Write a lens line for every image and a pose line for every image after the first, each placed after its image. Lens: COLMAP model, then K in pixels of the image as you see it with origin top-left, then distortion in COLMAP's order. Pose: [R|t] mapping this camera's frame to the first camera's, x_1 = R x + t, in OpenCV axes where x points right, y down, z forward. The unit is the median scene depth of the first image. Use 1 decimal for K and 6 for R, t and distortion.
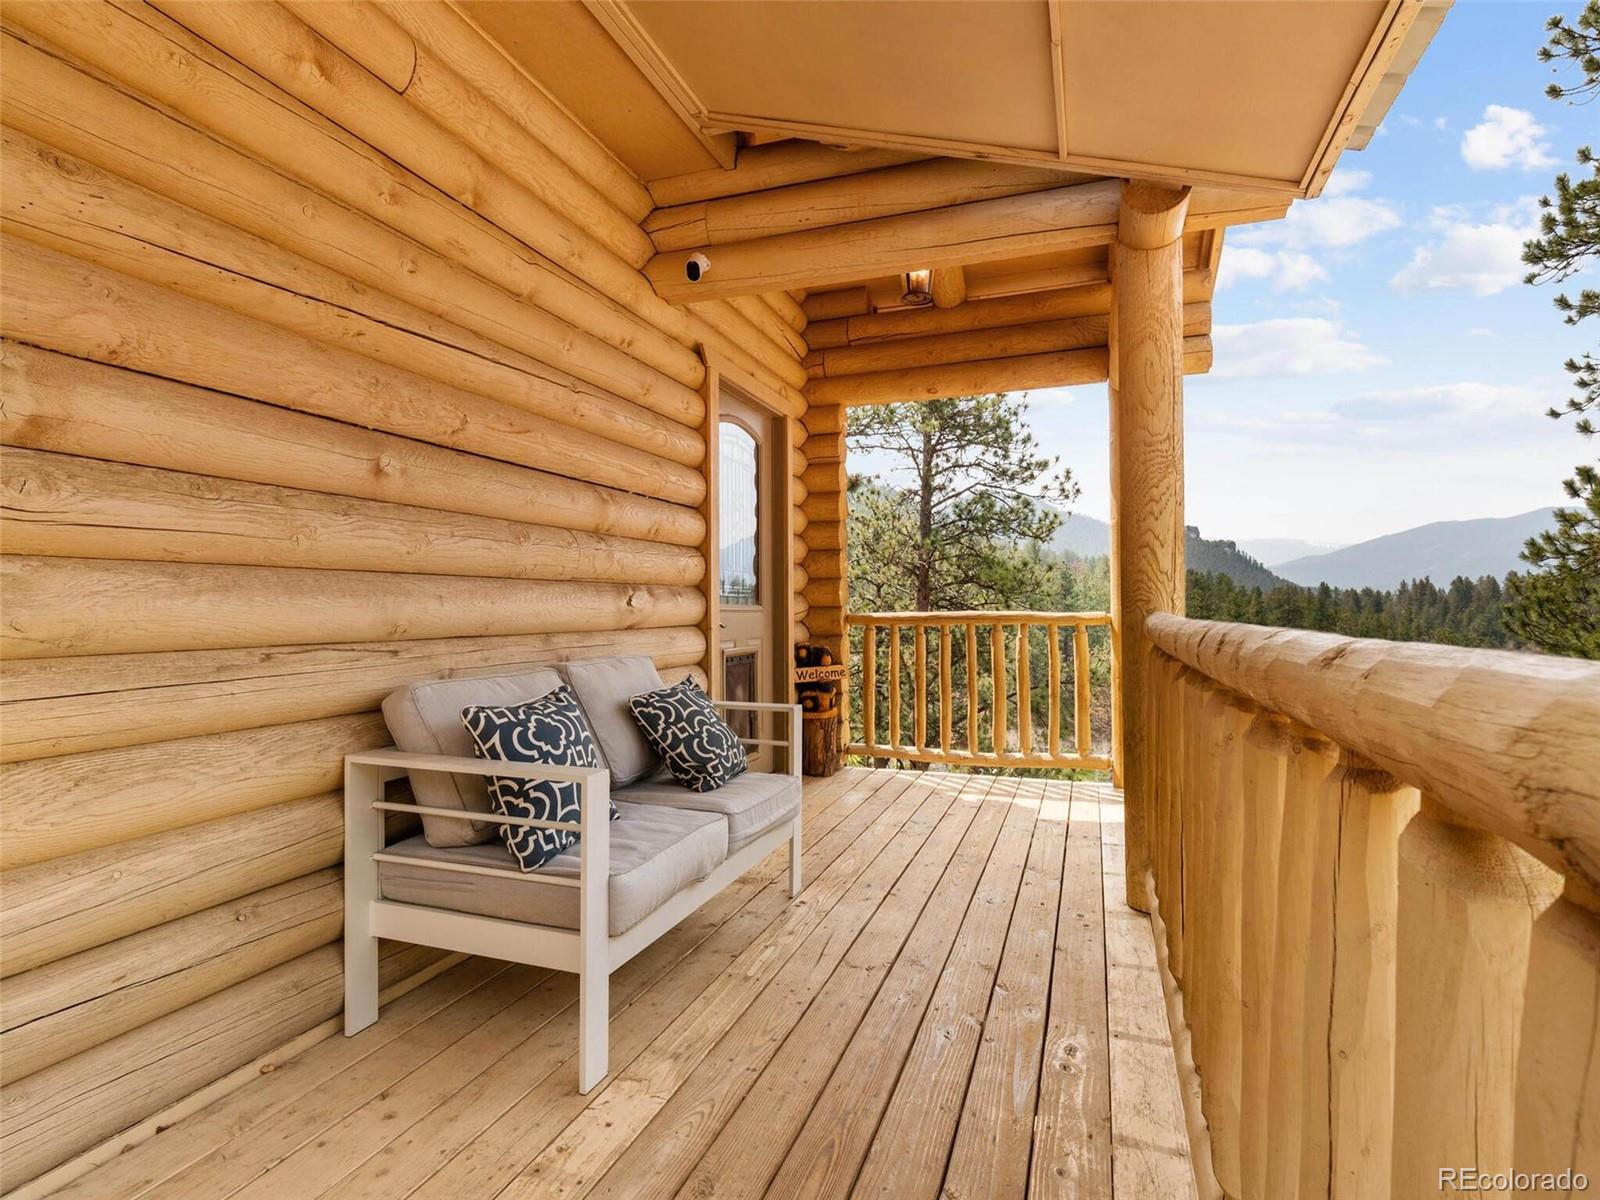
lens RADIAL K [[827.6, 0, 811.2], [0, 827.6, 613.5], [0, 0, 1]] dist [0.001722, 0.001206]
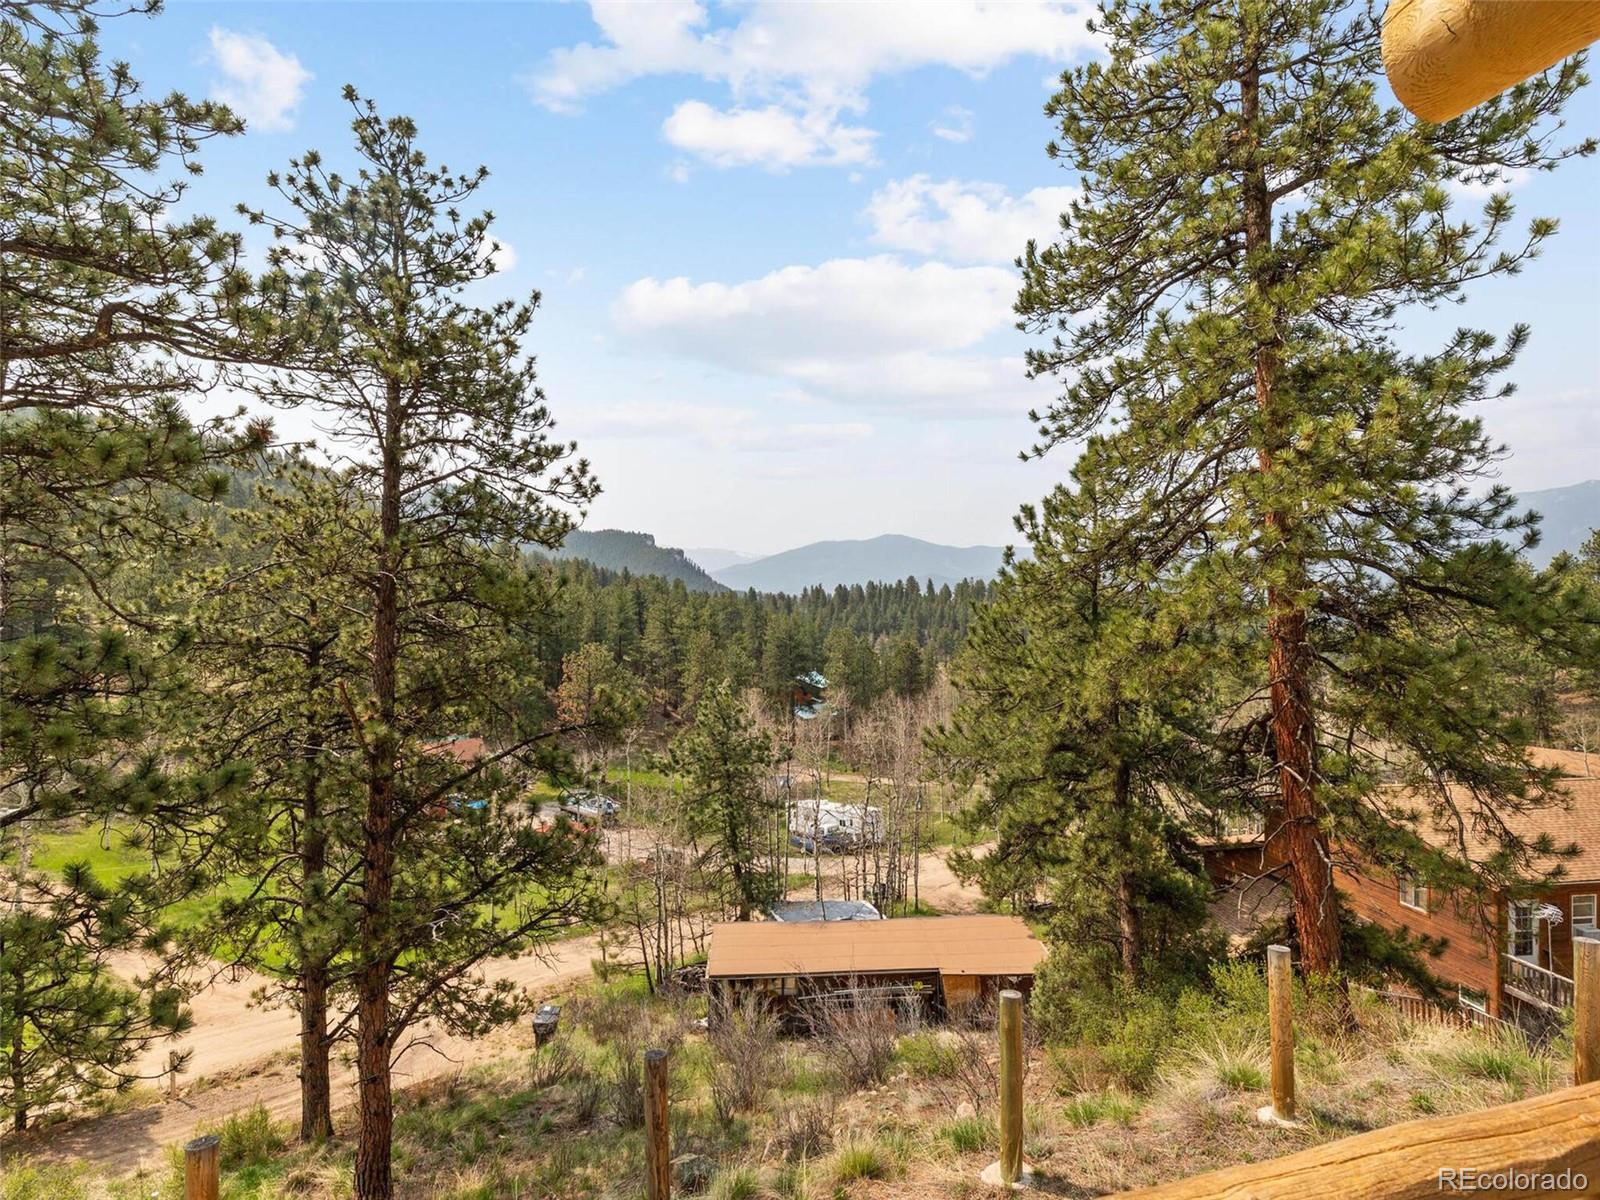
lens RADIAL K [[812.7, 0, 808.3], [0, 812.7, 605.9], [0, 0, 1]] dist [0.006177, -0.000786]
pose [[0.810302, 0.002238, 0.586009, 0.019966], [0.003370, 0.999958, -0.008480, -0.024227], [-0.586003, 0.008847, 0.810260, 0.223554]]
